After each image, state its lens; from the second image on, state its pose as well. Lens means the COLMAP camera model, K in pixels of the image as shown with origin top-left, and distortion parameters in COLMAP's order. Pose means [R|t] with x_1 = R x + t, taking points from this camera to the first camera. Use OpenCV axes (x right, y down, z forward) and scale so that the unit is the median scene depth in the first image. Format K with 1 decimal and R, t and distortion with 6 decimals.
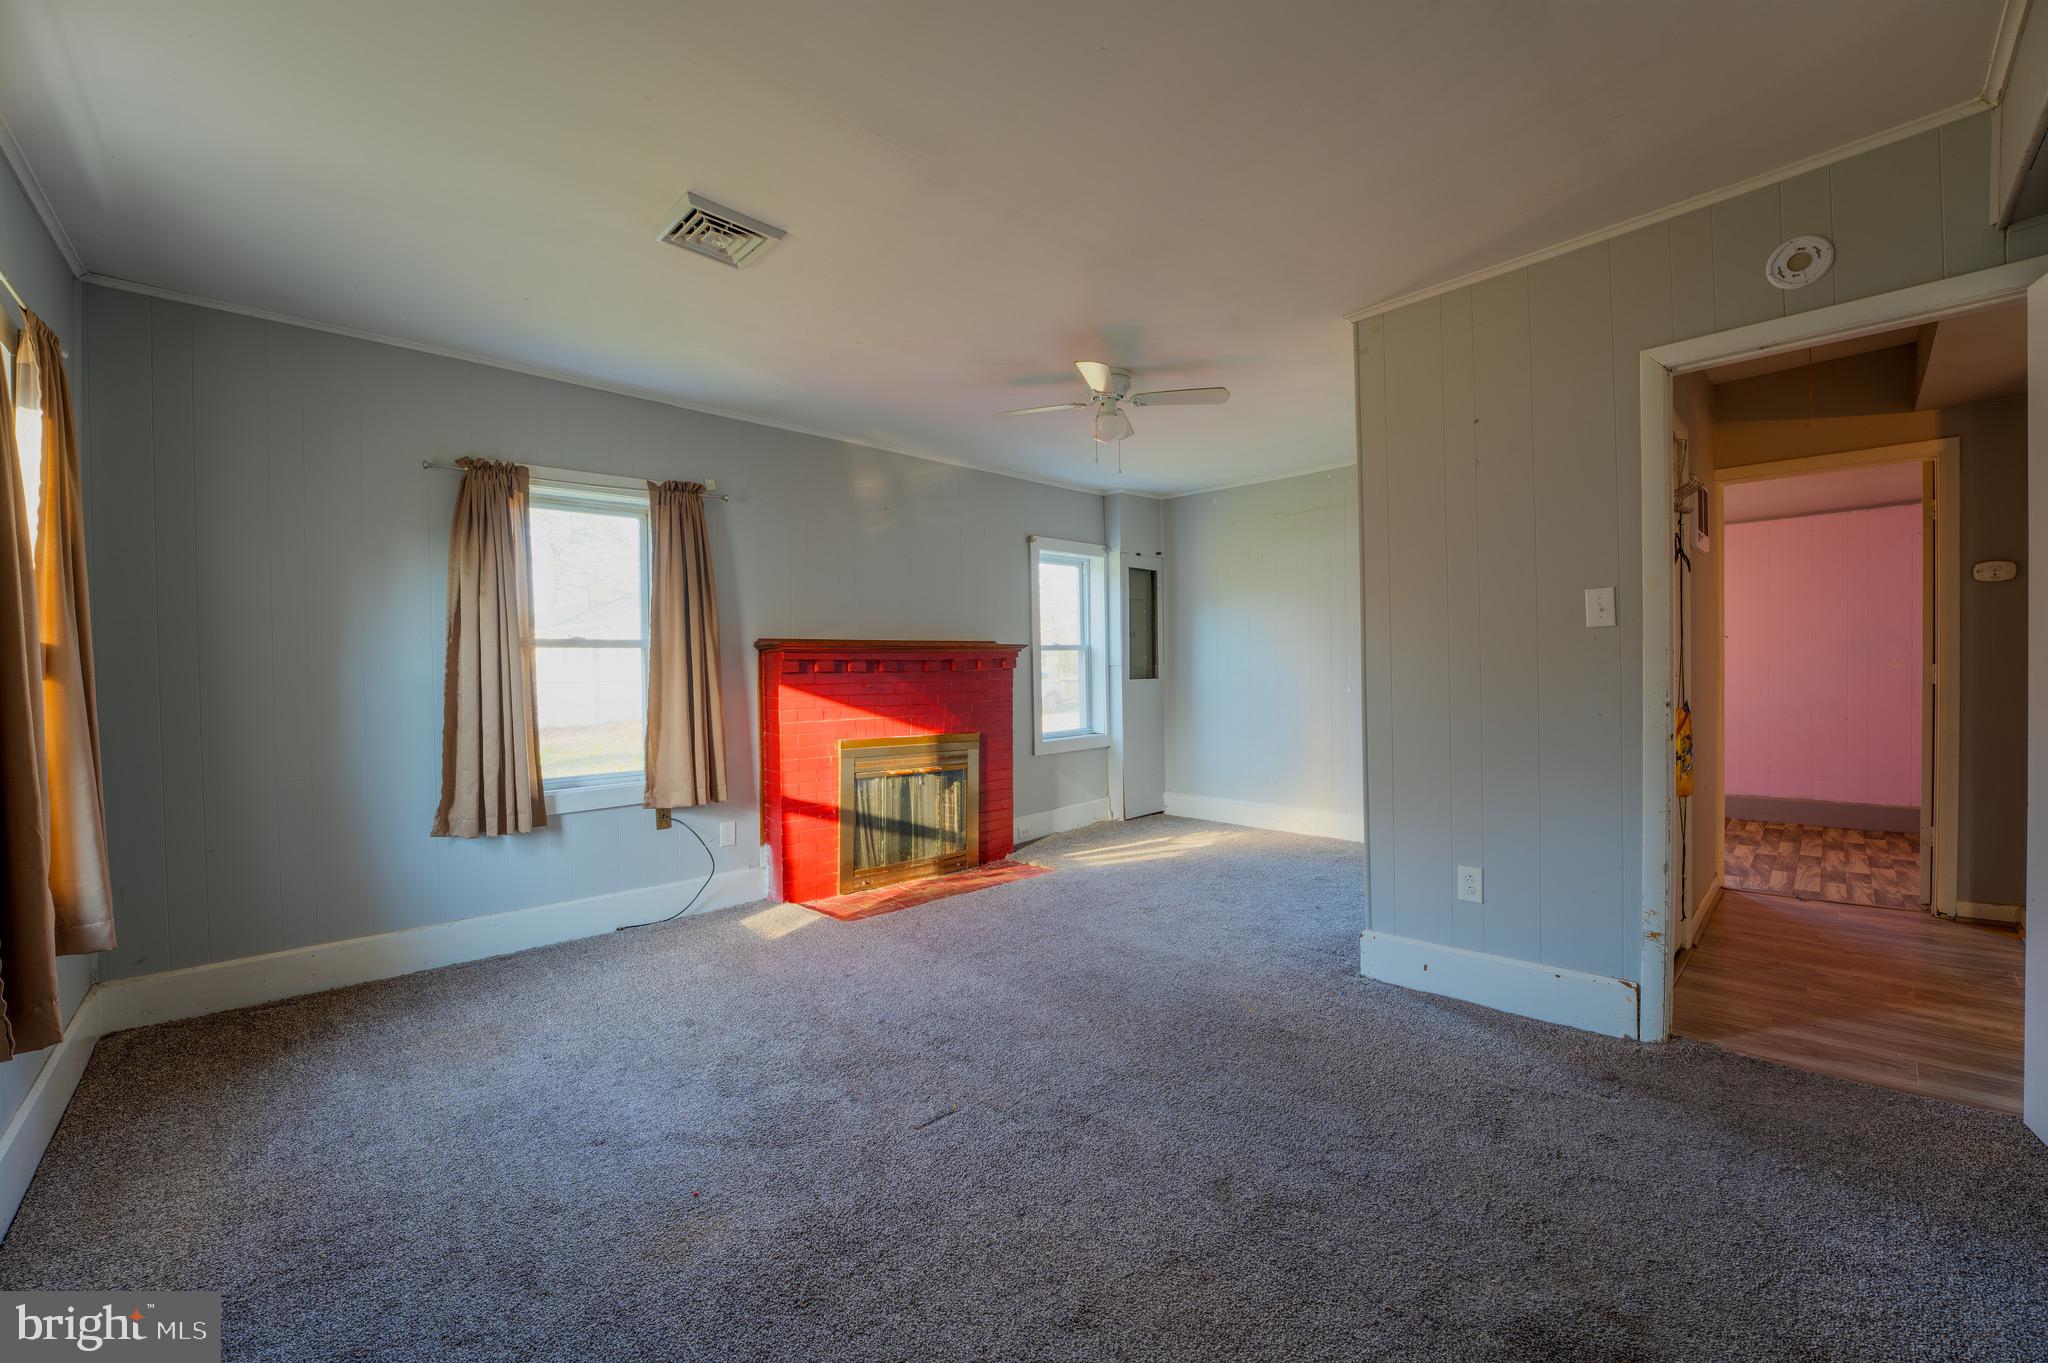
lens RADIAL K [[794.0, 0, 1026.2], [0, 794.0, 682.3], [0, 0, 1]] dist [-0.003923, -0.000210]
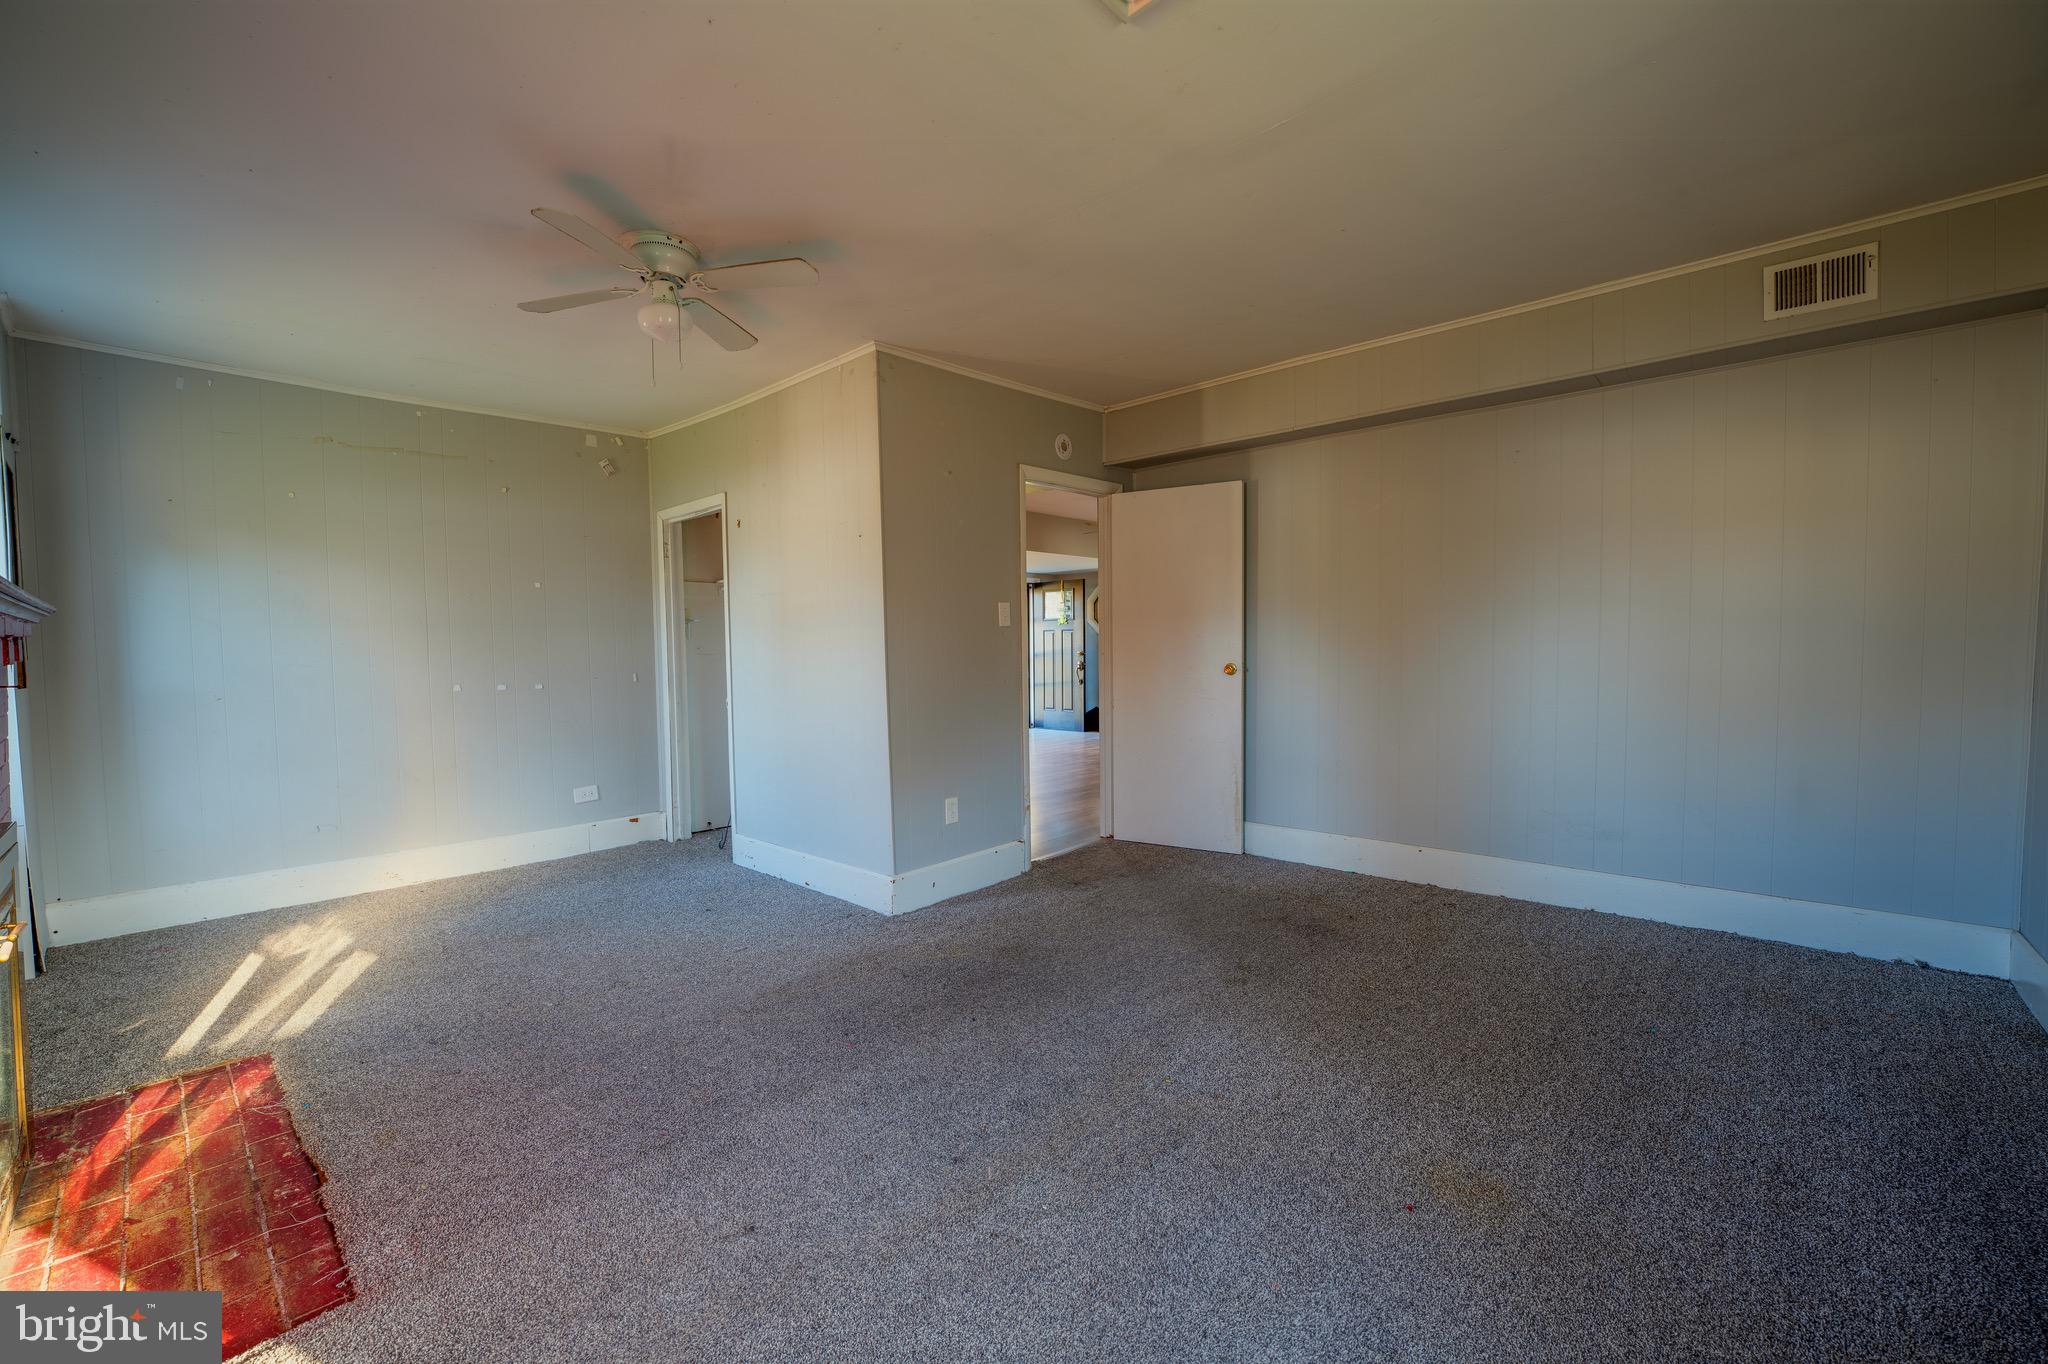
lens RADIAL K [[820.8, 0, 1026.8], [0, 820.8, 693.2], [0, 0, 1]] dist [-0.023764, 0.001970]
pose [[-0.053538, -0.033375, 0.998008, -0.868063], [0.019388, 0.999218, 0.034455, 0.008982], [-0.998378, 0.021194, -0.052849, 0.977573]]
